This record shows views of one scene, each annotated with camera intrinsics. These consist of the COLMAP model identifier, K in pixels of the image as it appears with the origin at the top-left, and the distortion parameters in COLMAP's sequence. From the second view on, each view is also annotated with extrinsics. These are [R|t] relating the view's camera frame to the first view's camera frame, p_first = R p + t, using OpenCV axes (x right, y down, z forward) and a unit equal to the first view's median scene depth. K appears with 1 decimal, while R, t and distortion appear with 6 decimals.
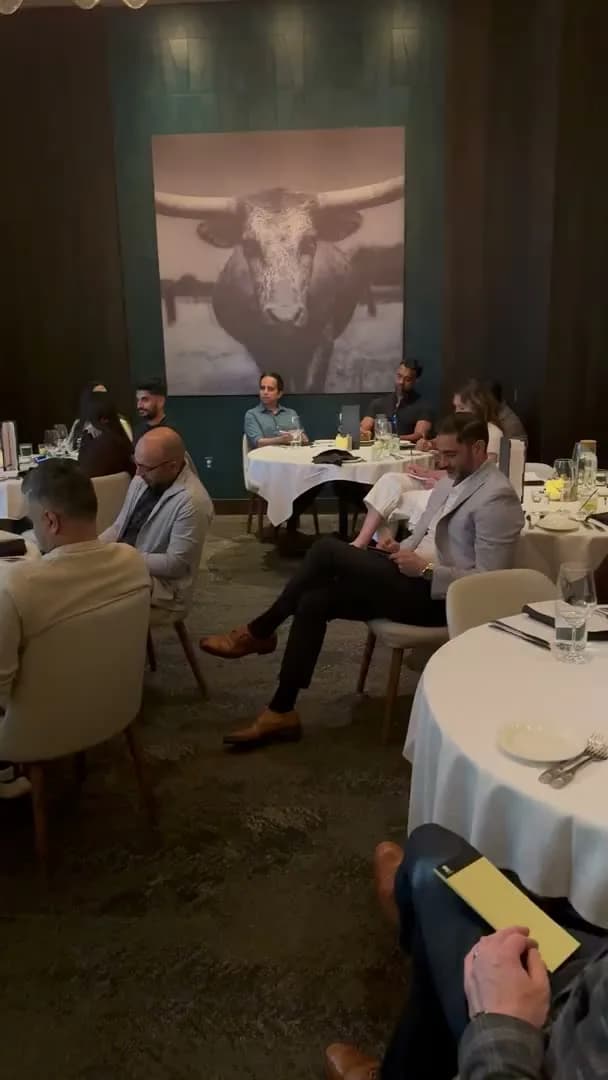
lens RADIAL K [[870.9, 0, 324.2], [0, 870.9, 548.1], [0, 0, 1]] dist [0.093328, -0.188678]
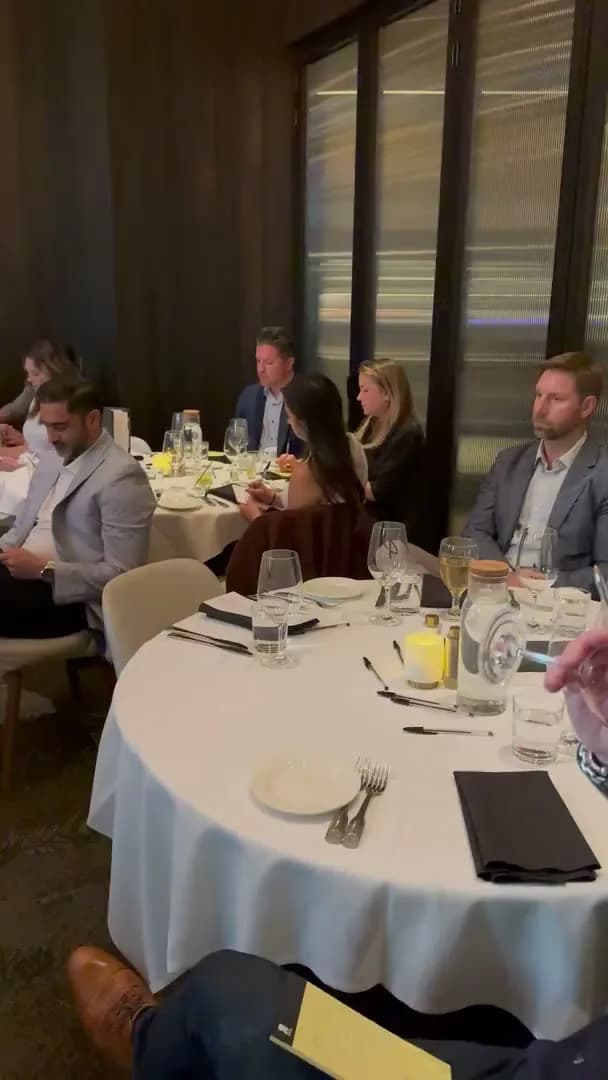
lens RADIAL K [[870.9, 0, 324.2], [0, 870.9, 548.1], [0, 0, 1]] dist [0.093328, -0.188678]
pose [[0.870410, -0.090366, 0.483963, -0.033642], [0.077099, 0.995901, 0.047291, -0.008695], [-0.486252, -0.003849, 0.873810, 0.103274]]
